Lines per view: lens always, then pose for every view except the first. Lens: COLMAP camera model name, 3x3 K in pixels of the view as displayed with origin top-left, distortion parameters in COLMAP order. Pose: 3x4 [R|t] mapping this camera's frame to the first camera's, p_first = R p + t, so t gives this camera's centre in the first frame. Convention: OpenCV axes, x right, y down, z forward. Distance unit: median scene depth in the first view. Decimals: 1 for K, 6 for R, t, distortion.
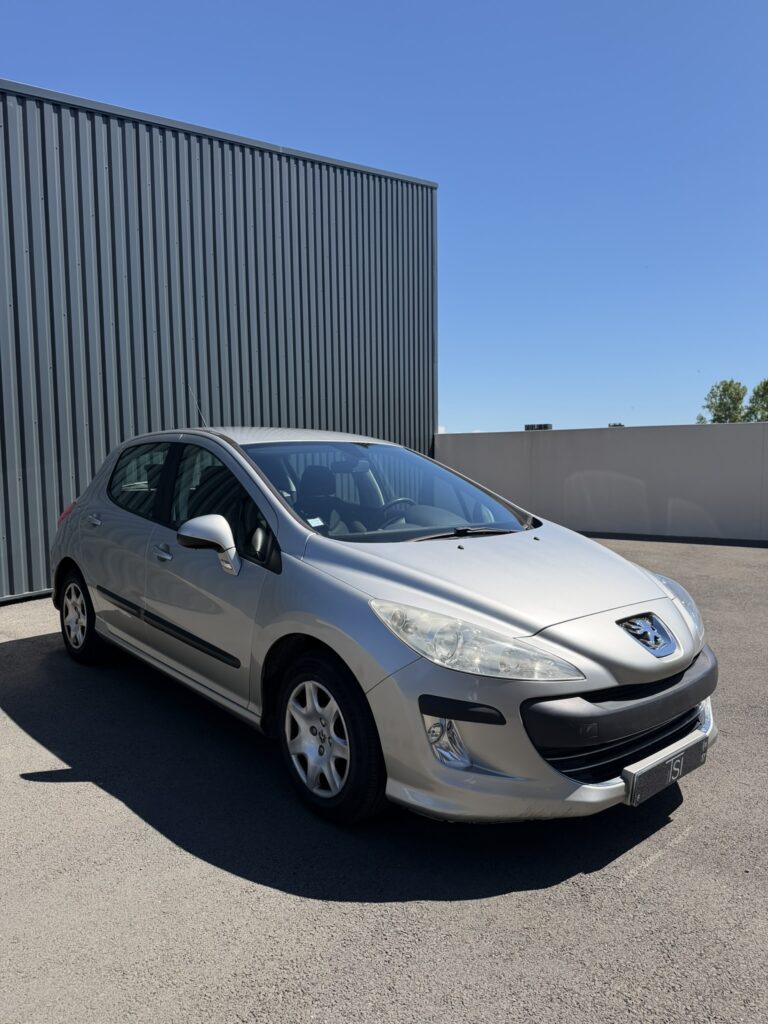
lens RADIAL K [[709.8, 0, 376.5], [0, 709.8, 518.3], [0, 0, 1]] dist [0.024792, -0.035462]
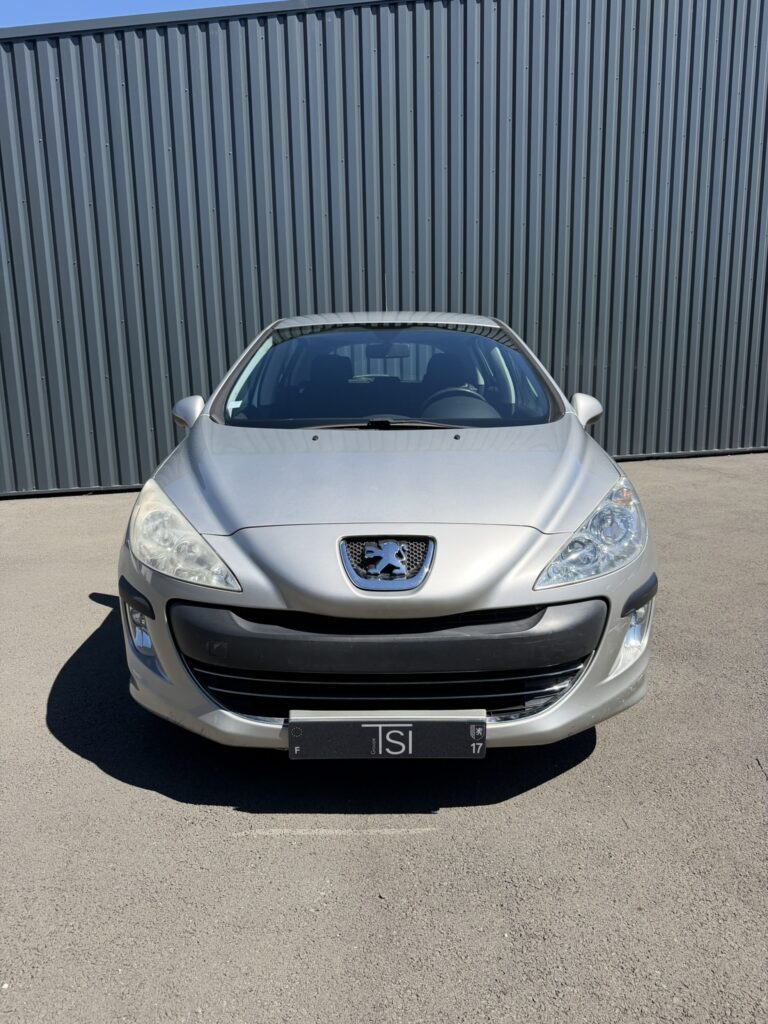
lens RADIAL K [[709.8, 0, 383.2], [0, 709.8, 515.6], [0, 0, 1]] dist [0.024792, -0.035462]
pose [[0.763557, 0.127682, -0.632991, 0.920809], [-0.045896, 0.988508, 0.144031, 0.008734], [0.644107, -0.080924, 0.760642, 0.472198]]
